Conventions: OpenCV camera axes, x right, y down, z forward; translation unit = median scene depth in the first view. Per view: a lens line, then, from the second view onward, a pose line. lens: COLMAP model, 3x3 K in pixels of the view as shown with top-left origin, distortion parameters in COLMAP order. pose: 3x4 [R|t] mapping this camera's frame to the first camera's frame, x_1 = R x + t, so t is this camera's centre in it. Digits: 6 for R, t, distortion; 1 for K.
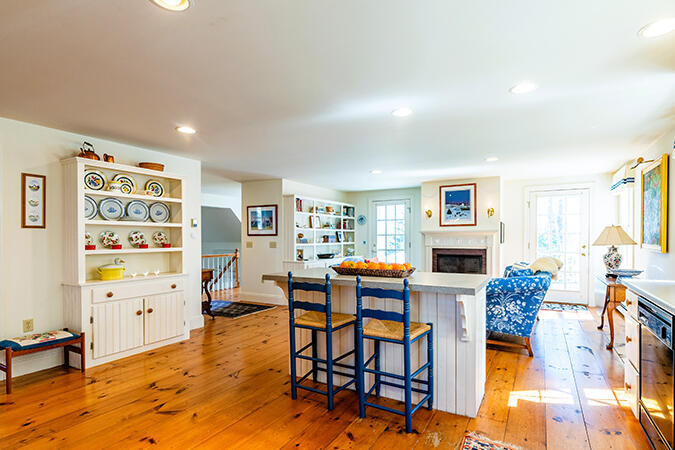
lens RADIAL K [[348.6, 0, 348.2], [0, 348.6, 240.8], [0, 0, 1]] dist [0.000818, 0.000823]
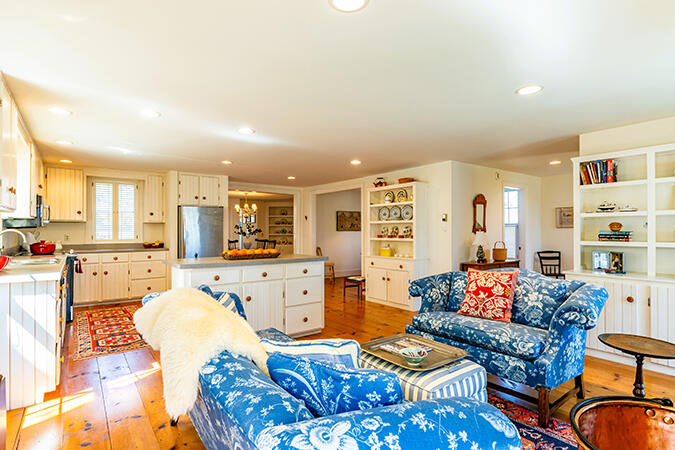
lens RADIAL K [[348.6, 0, 333.3], [0, 348.6, 228.4], [0, 0, 1]] dist [0.000818, 0.000823]
pose [[-0.415314, -0.004806, -0.909665, 0.818282], [-0.005401, 0.999981, -0.002818, -0.013096], [0.909662, 0.003742, -0.415333, 1.274054]]
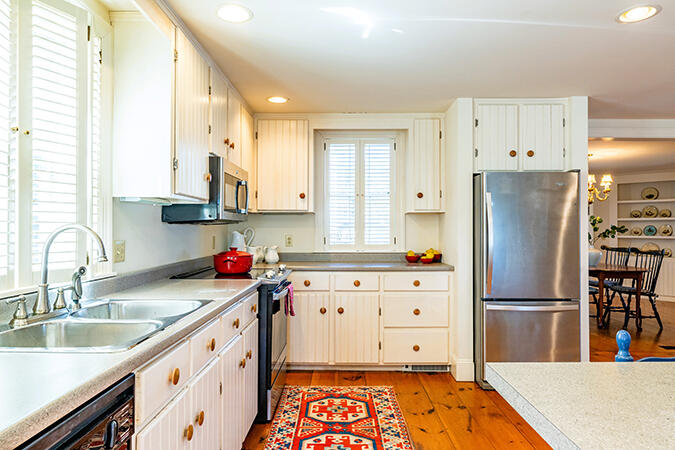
lens RADIAL K [[446.1, 0, 338.7], [0, 446.1, 225.2], [0, 0, 1]] dist [-0.013325, 0.013798]
pose [[-0.876585, -0.004728, -0.481224, 0.381865], [-0.004630, 0.999988, -0.001392, -0.008544], [0.481225, 0.001008, -0.876596, 0.681499]]
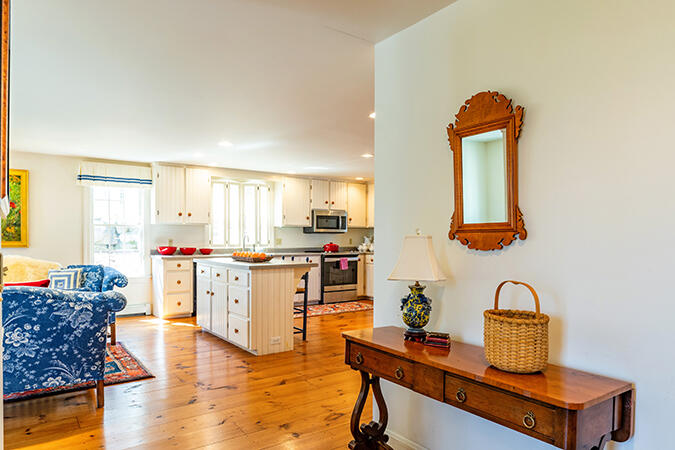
lens RADIAL K [[446.1, 0, 333.8], [0, 446.1, 247.1], [0, 0, 1]] dist [-0.013325, 0.013798]
pose [[-0.906728, -0.009360, 0.421611, -0.668740], [0.003392, 0.999559, 0.029484, -0.008500], [-0.421701, 0.028164, -0.906297, 1.713899]]
